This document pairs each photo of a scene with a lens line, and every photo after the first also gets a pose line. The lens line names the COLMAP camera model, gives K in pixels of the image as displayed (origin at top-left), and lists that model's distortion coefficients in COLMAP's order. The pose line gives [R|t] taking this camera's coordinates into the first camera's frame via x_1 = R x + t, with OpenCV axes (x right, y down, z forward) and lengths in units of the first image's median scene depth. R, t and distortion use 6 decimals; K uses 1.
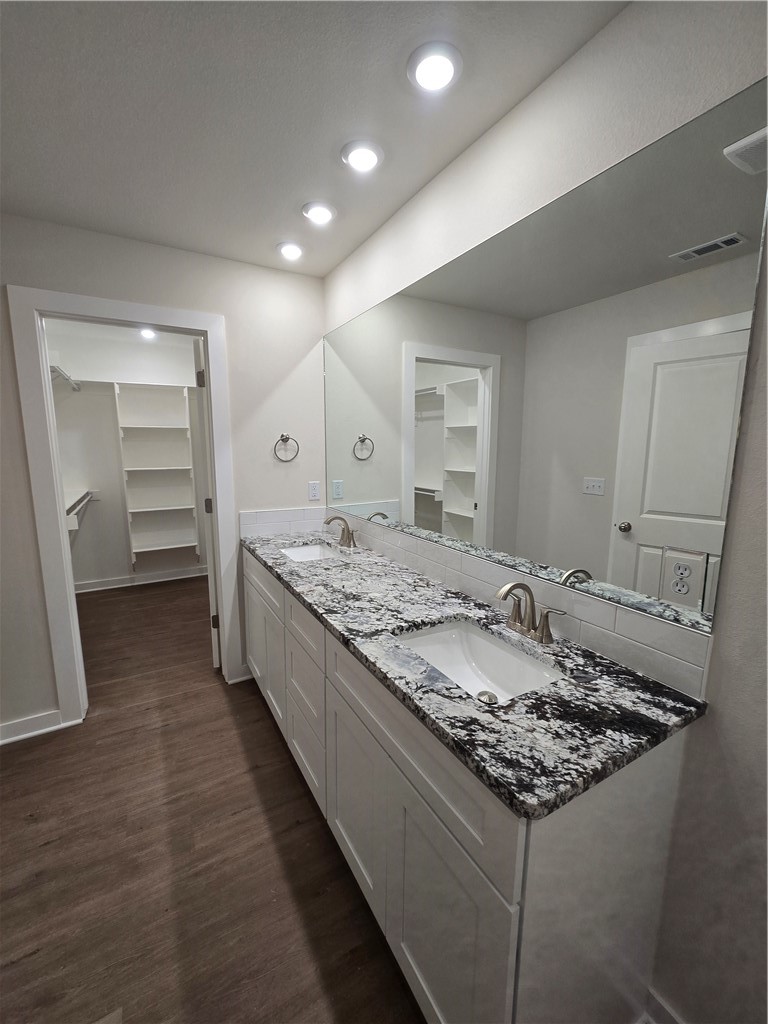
lens RADIAL K [[417.3, 0, 382.3], [0, 417.3, 512.0], [0, 0, 1]] dist [-0.003292, -0.000390]
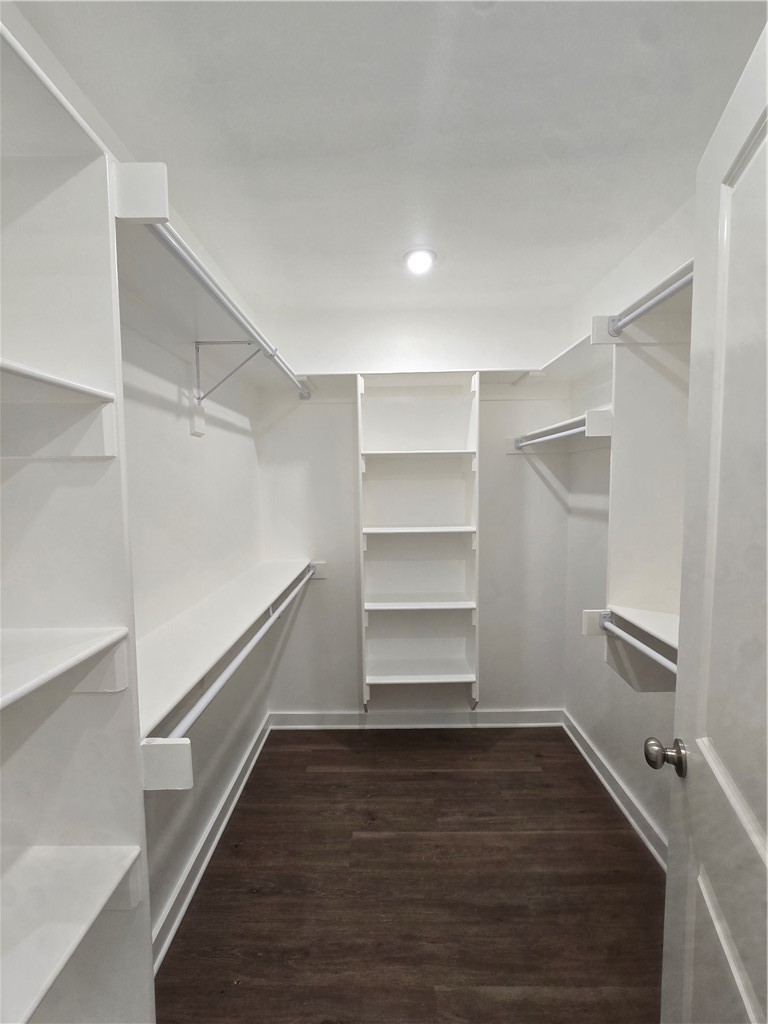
lens RADIAL K [[417.3, 0, 384.6], [0, 417.3, 510.3], [0, 0, 1]] dist [-0.003292, -0.000390]
pose [[0.862178, 0.024736, -0.506001, -0.312499], [-0.067321, 0.995543, -0.066042, -0.093009], [0.502113, 0.091004, 0.860001, 0.531548]]
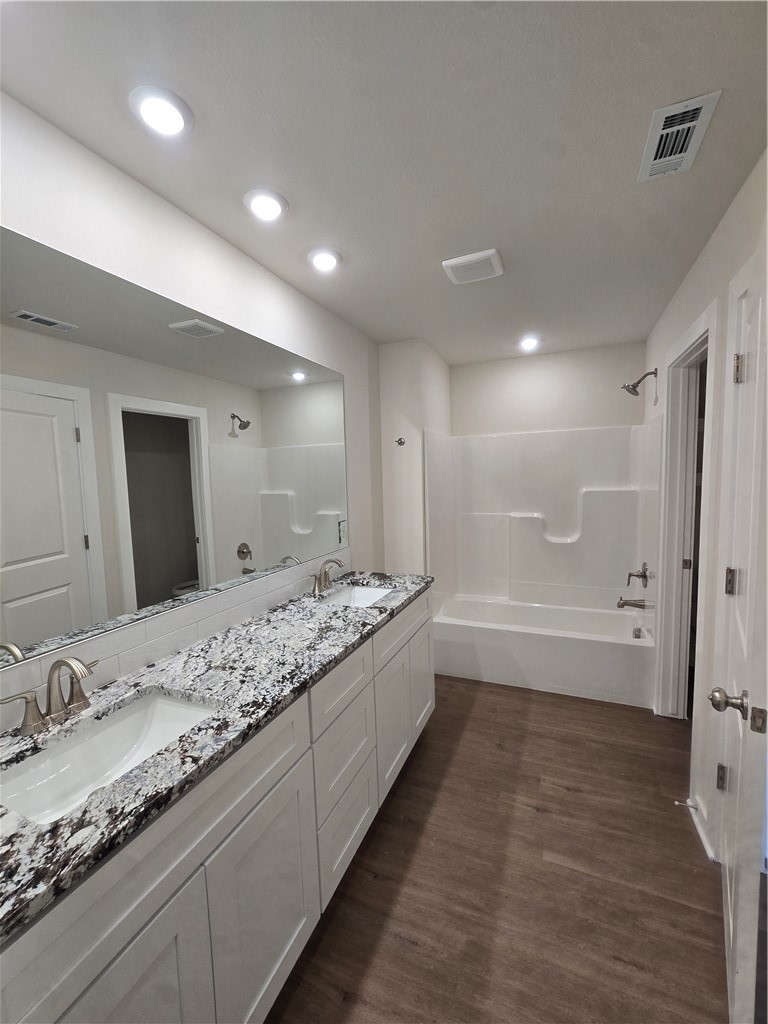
lens RADIAL K [[417.3, 0, 386.4], [0, 417.3, 512.0], [0, 0, 1]] dist [-0.003292, -0.000390]
pose [[-0.605353, -0.053625, 0.794148, -0.992492], [0.149602, 0.972281, 0.179690, -0.255041], [-0.781771, 0.227582, -0.580552, 1.430905]]
